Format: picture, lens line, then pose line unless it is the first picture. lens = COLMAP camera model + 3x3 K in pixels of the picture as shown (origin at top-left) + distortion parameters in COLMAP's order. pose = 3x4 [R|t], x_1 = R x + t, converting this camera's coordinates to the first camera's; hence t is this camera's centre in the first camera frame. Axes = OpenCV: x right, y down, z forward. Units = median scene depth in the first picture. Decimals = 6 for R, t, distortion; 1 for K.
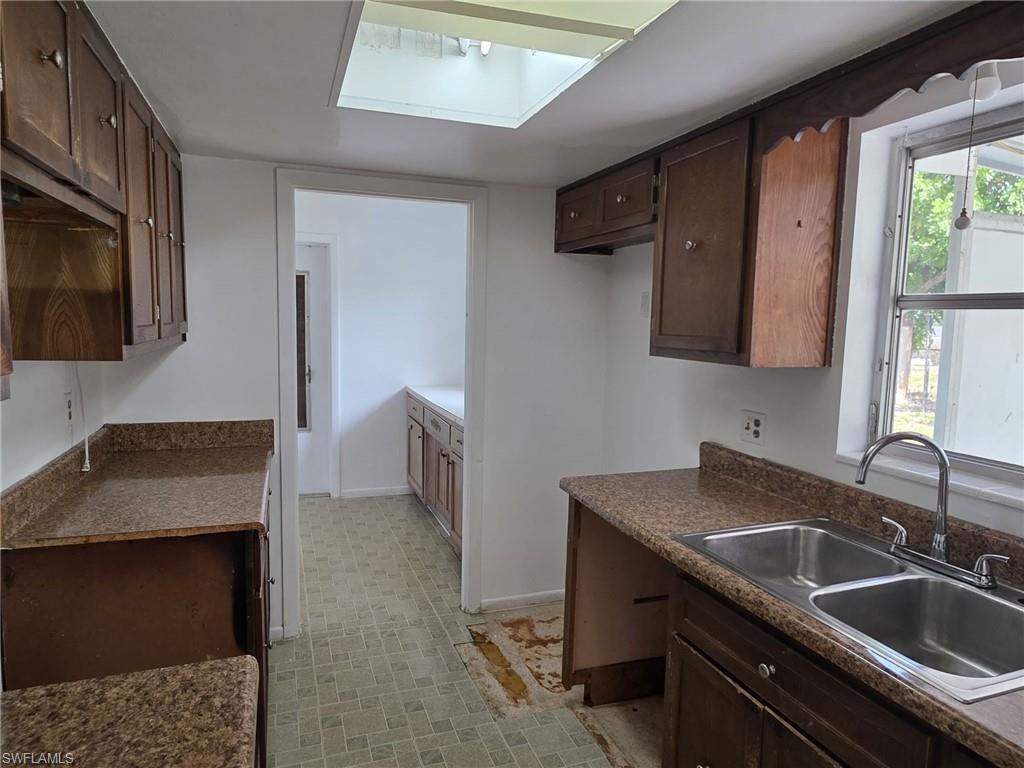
lens RADIAL K [[649.5, 0, 512.7], [0, 649.5, 385.7], [0, 0, 1]] dist [-0.001318, -0.002376]
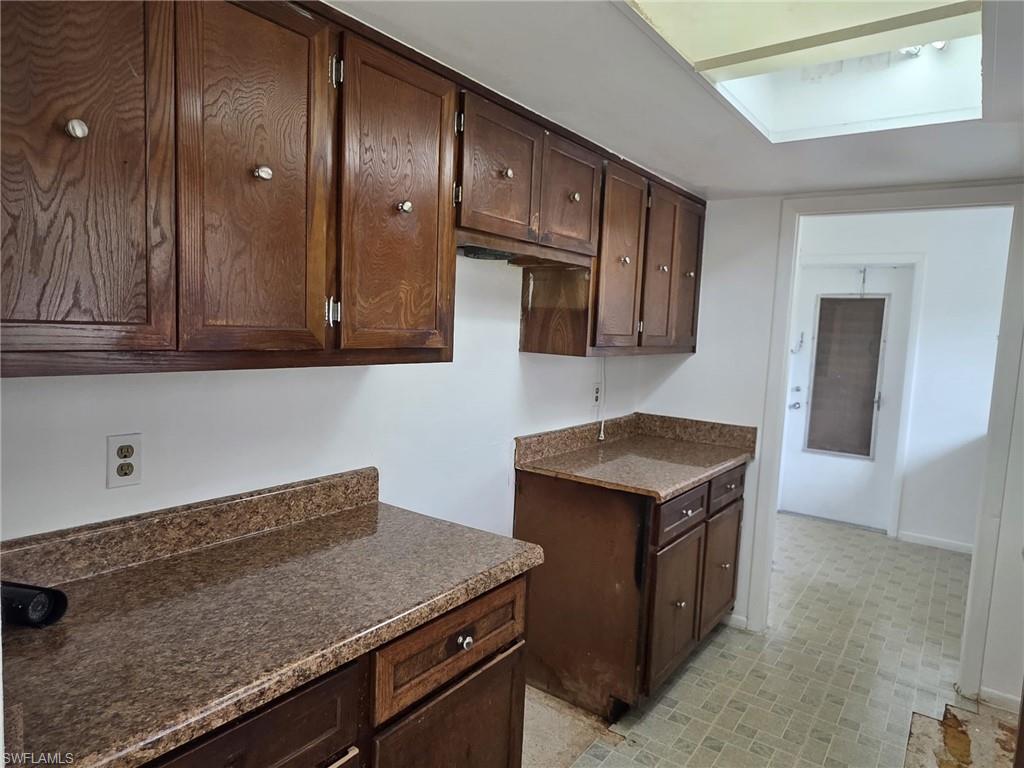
lens RADIAL K [[649.5, 0, 511.3], [0, 649.5, 385.6], [0, 0, 1]] dist [-0.001318, -0.002376]
pose [[0.567712, 0.081529, -0.819180, 0.299892], [-0.117316, 0.992940, 0.017519, 0.011520], [0.814825, 0.086158, 0.573269, 0.021538]]
